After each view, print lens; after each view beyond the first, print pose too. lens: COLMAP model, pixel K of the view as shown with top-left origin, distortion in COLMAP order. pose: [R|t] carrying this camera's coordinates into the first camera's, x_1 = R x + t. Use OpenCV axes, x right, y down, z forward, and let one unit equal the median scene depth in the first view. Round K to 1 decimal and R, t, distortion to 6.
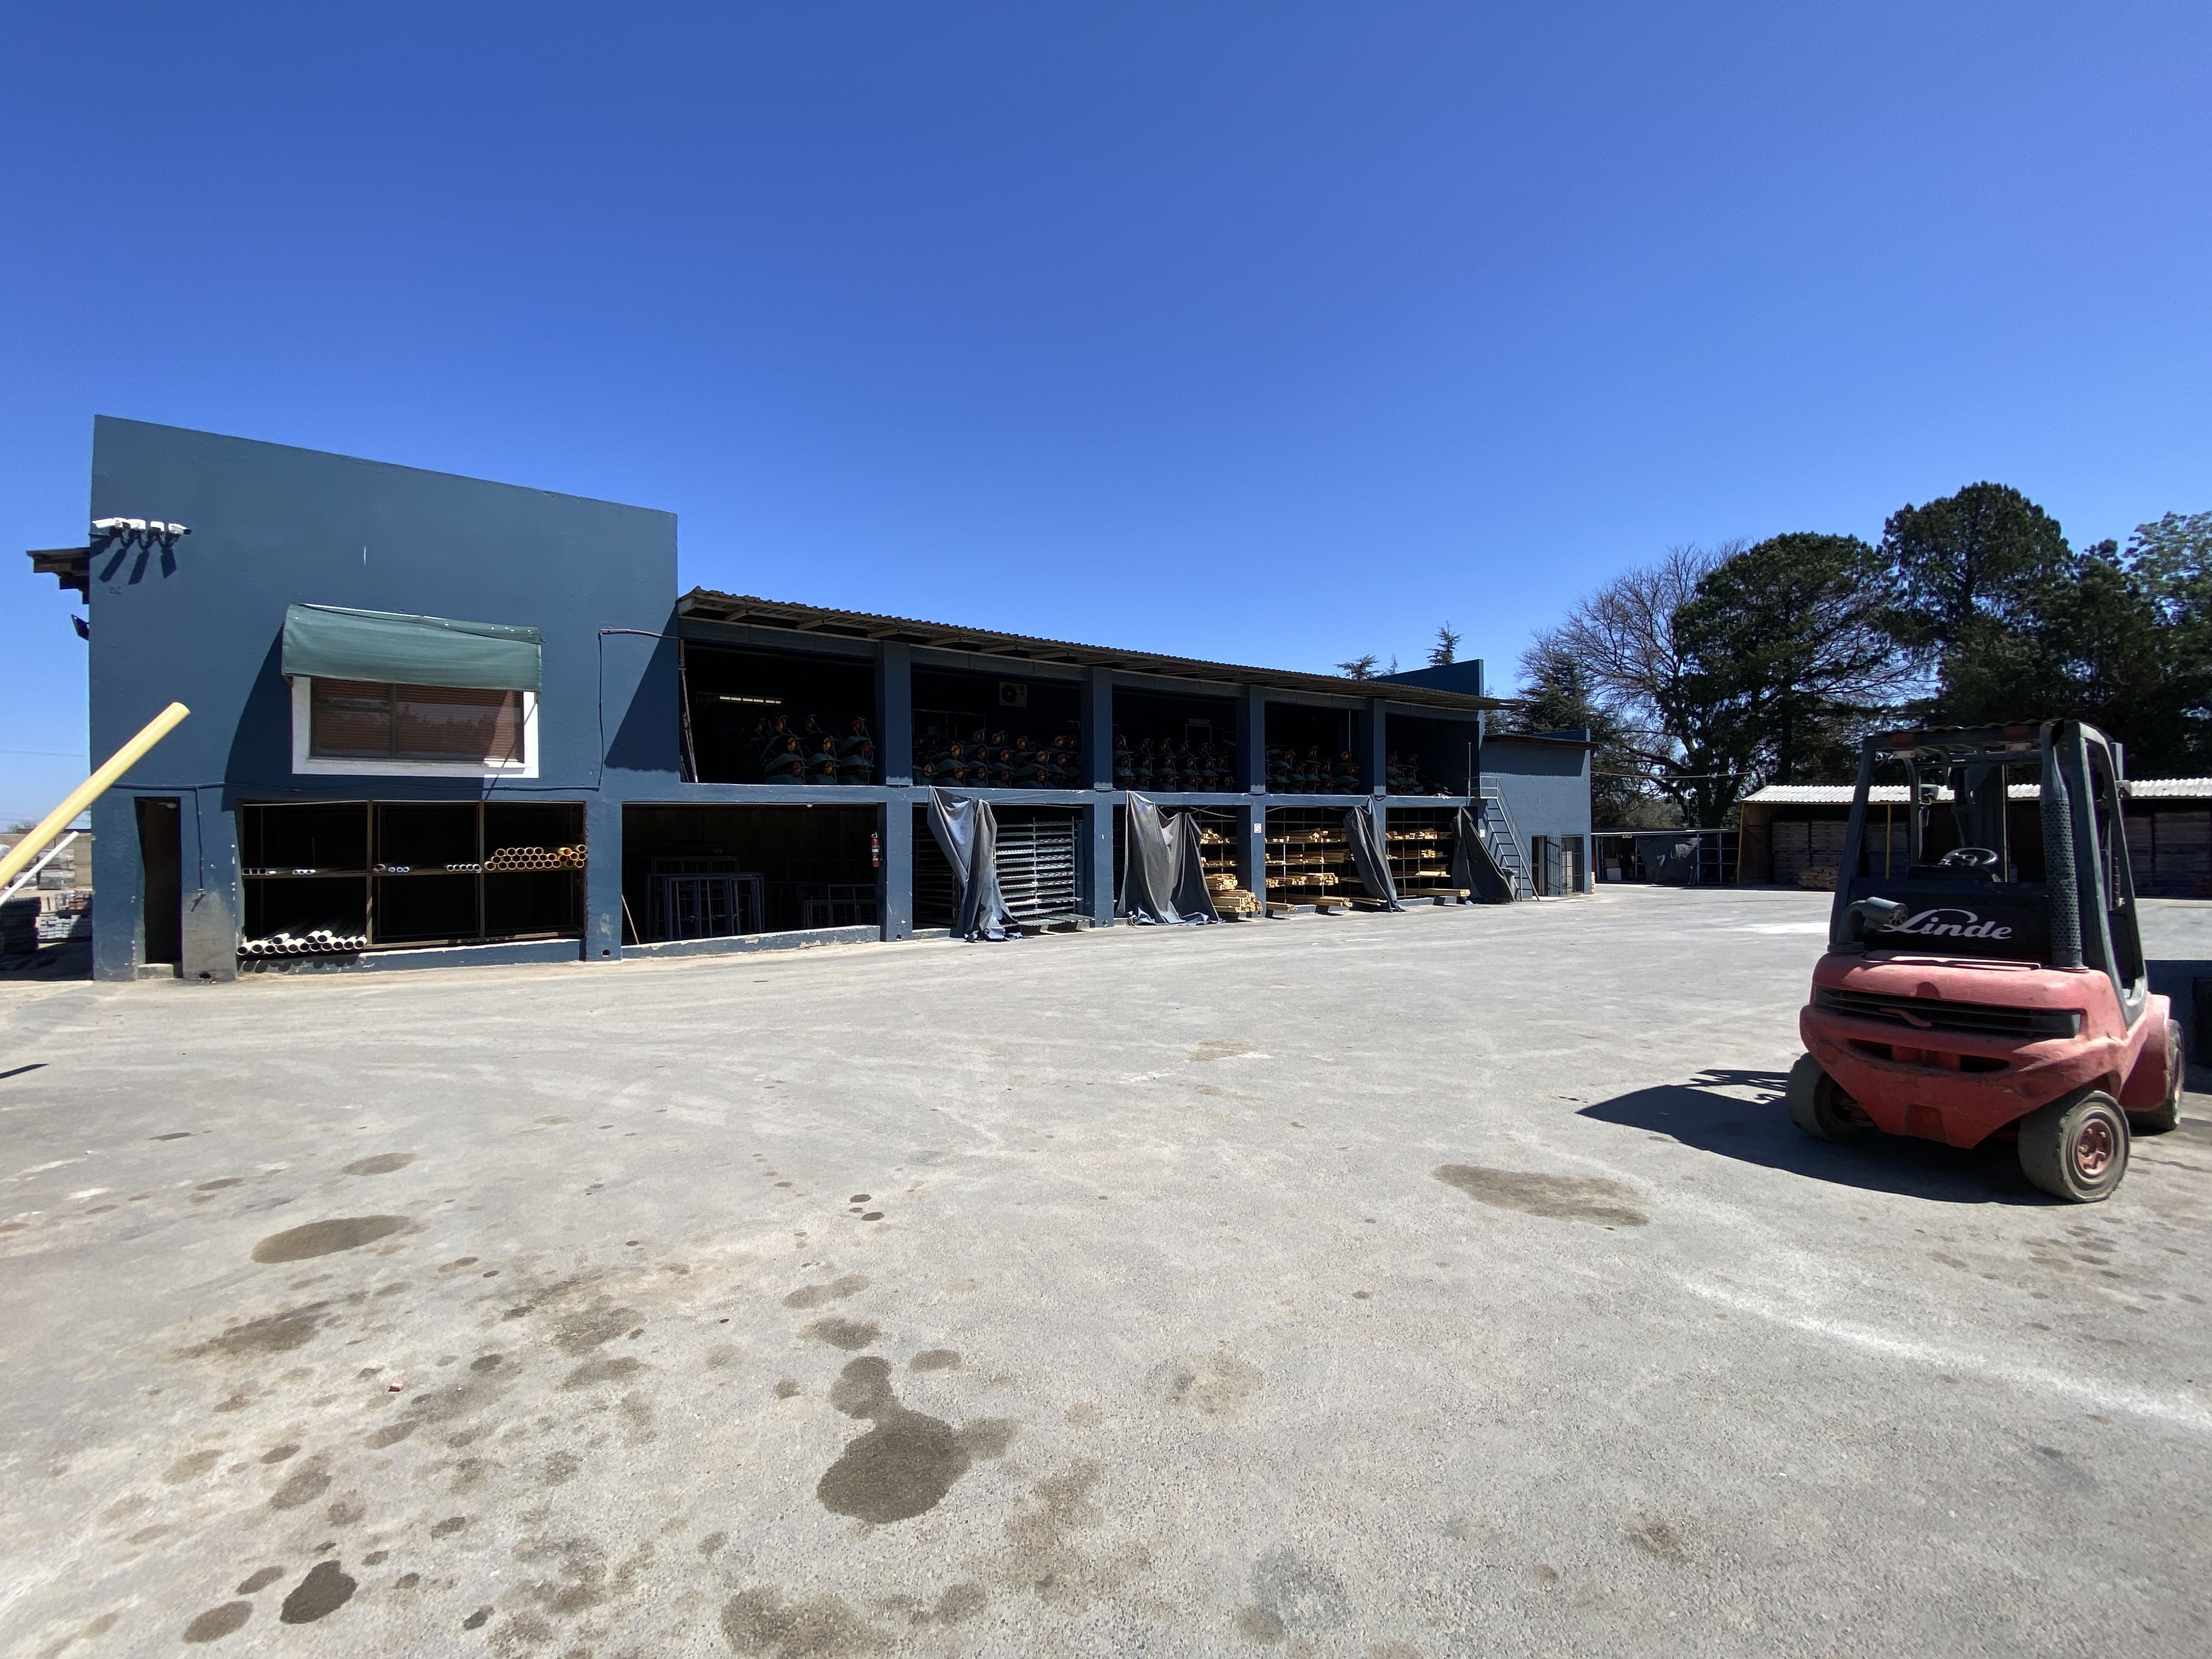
lens RADIAL K [[889.4, 0, 1100.8], [0, 889.4, 818.1], [0, 0, 1]] dist [0.043049, -0.033310]
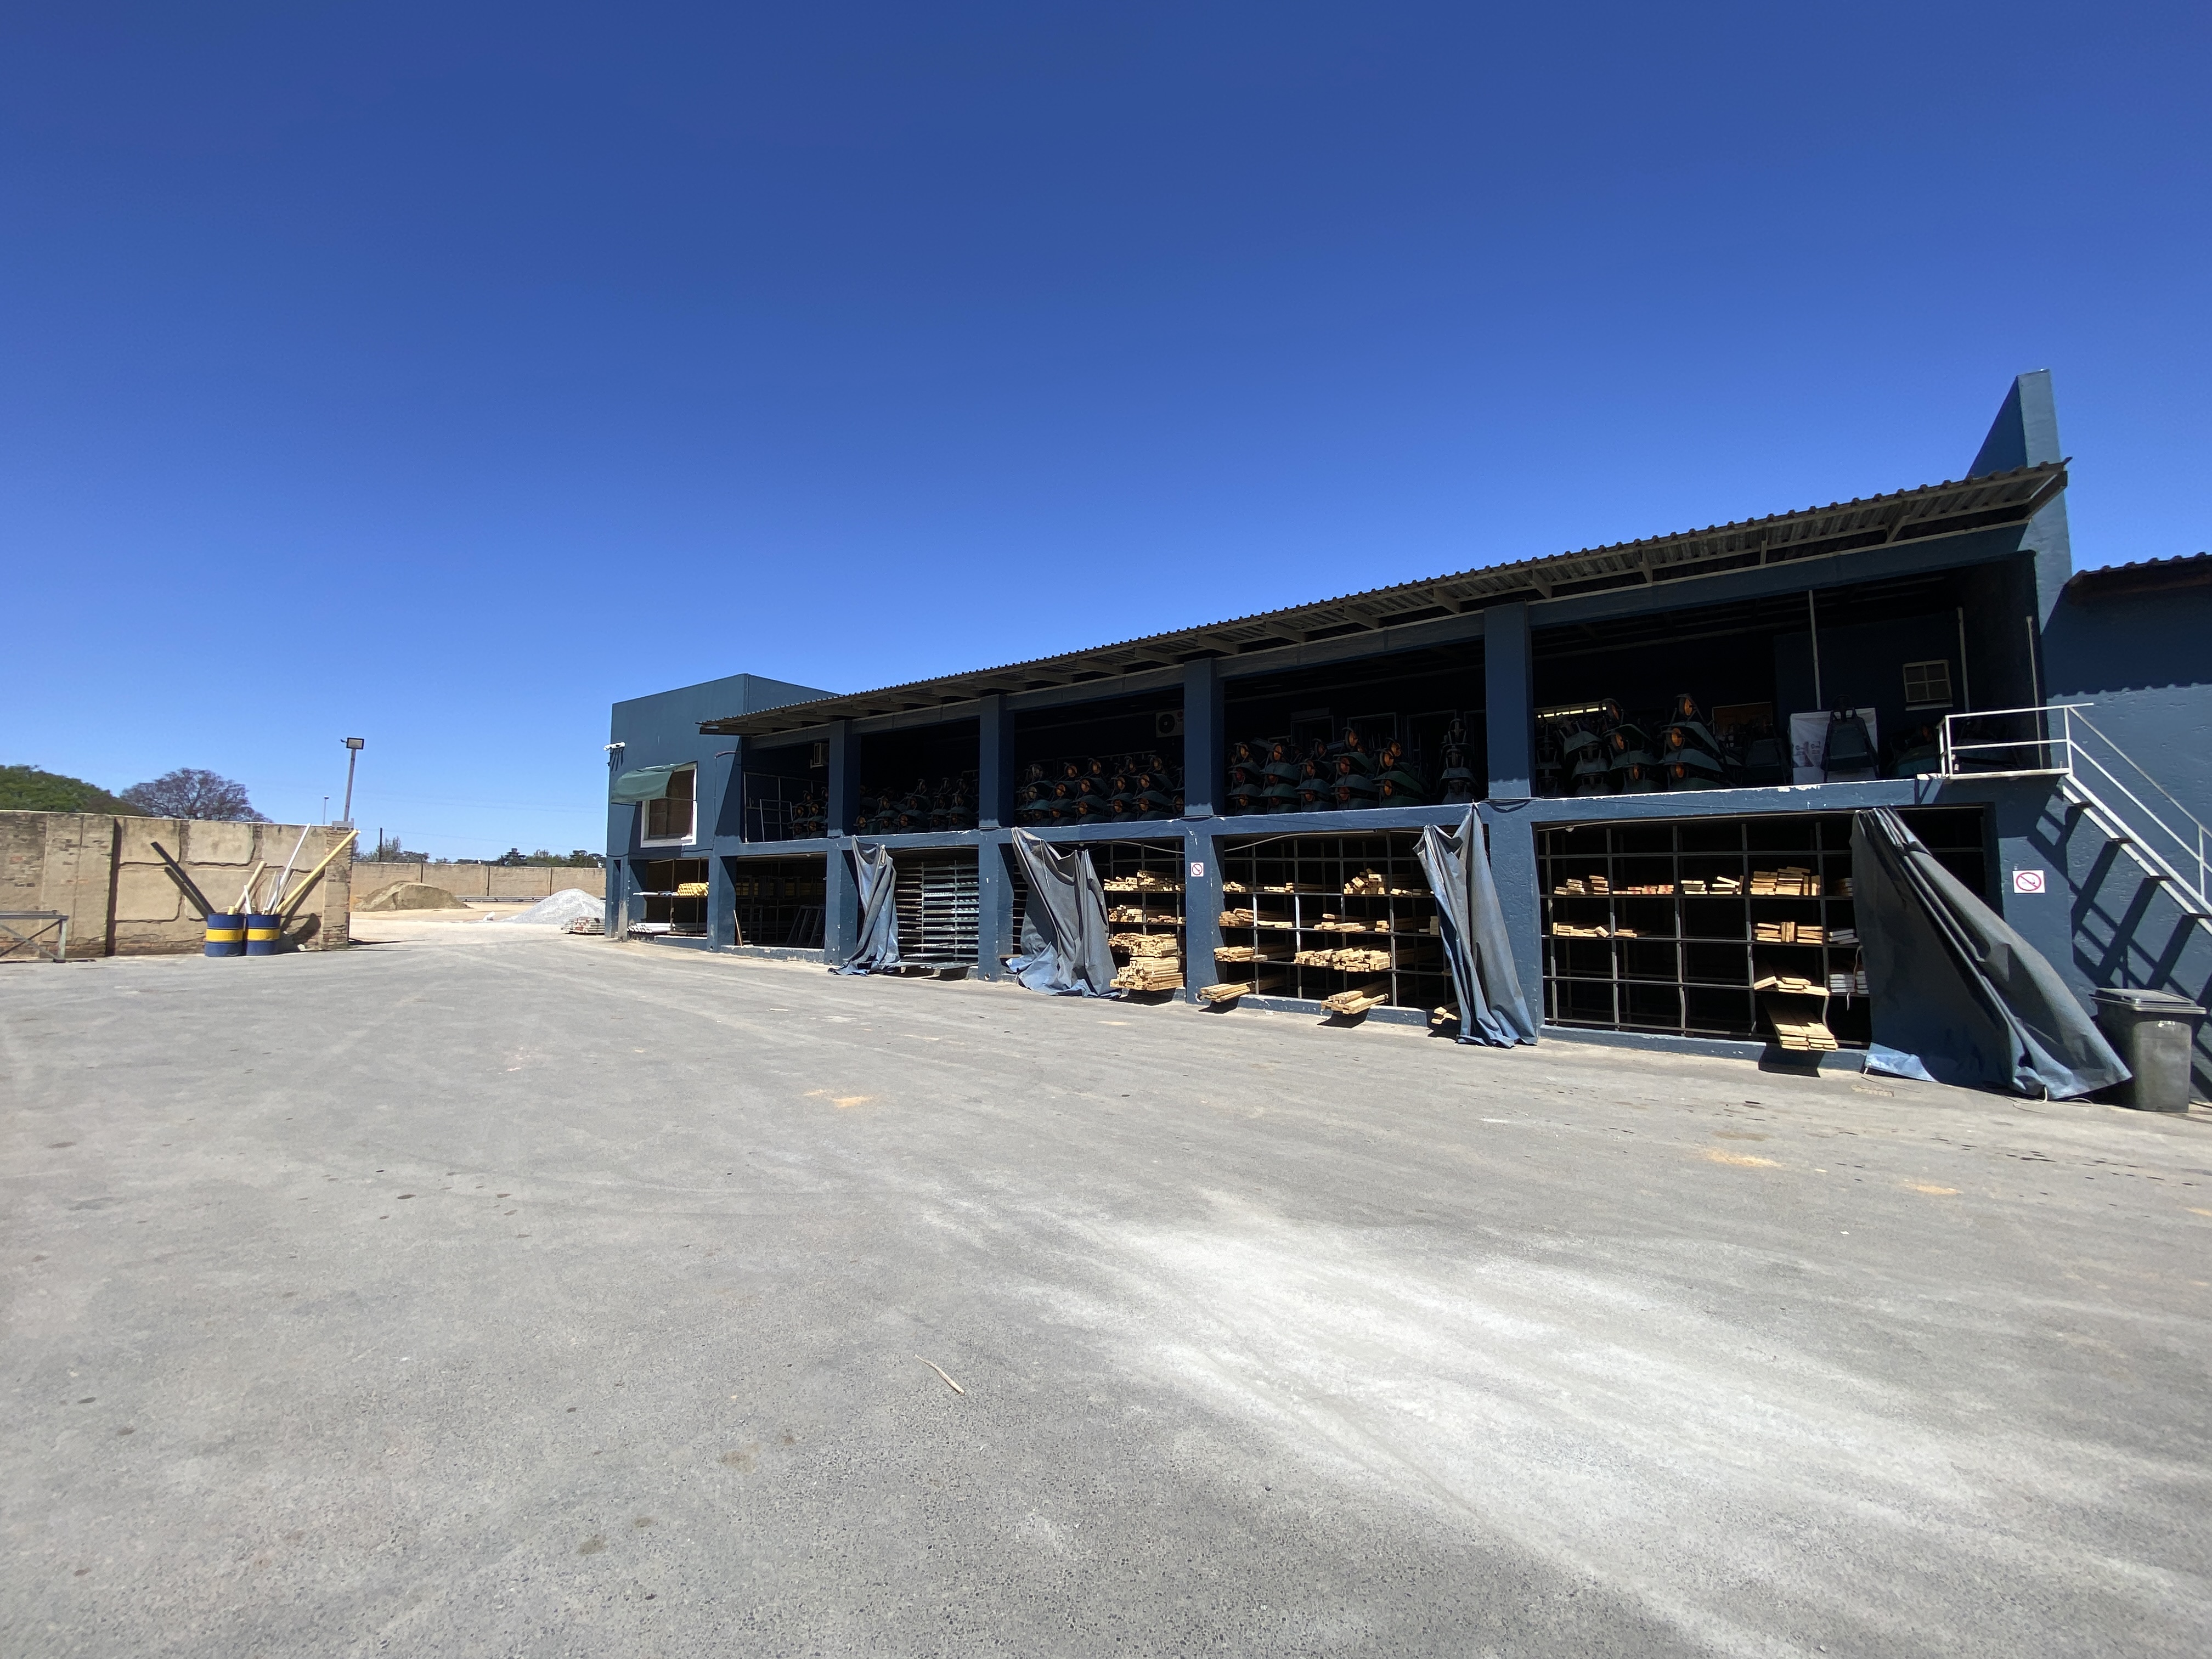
lens RADIAL K [[889.4, 0, 1100.8], [0, 889.4, 818.1], [0, 0, 1]] dist [0.043049, -0.033310]
pose [[0.314911, -0.048402, -0.947886, 0.871902], [0.025302, 0.998772, -0.042595, -0.000788], [0.948784, -0.010570, 0.315749, 0.800682]]
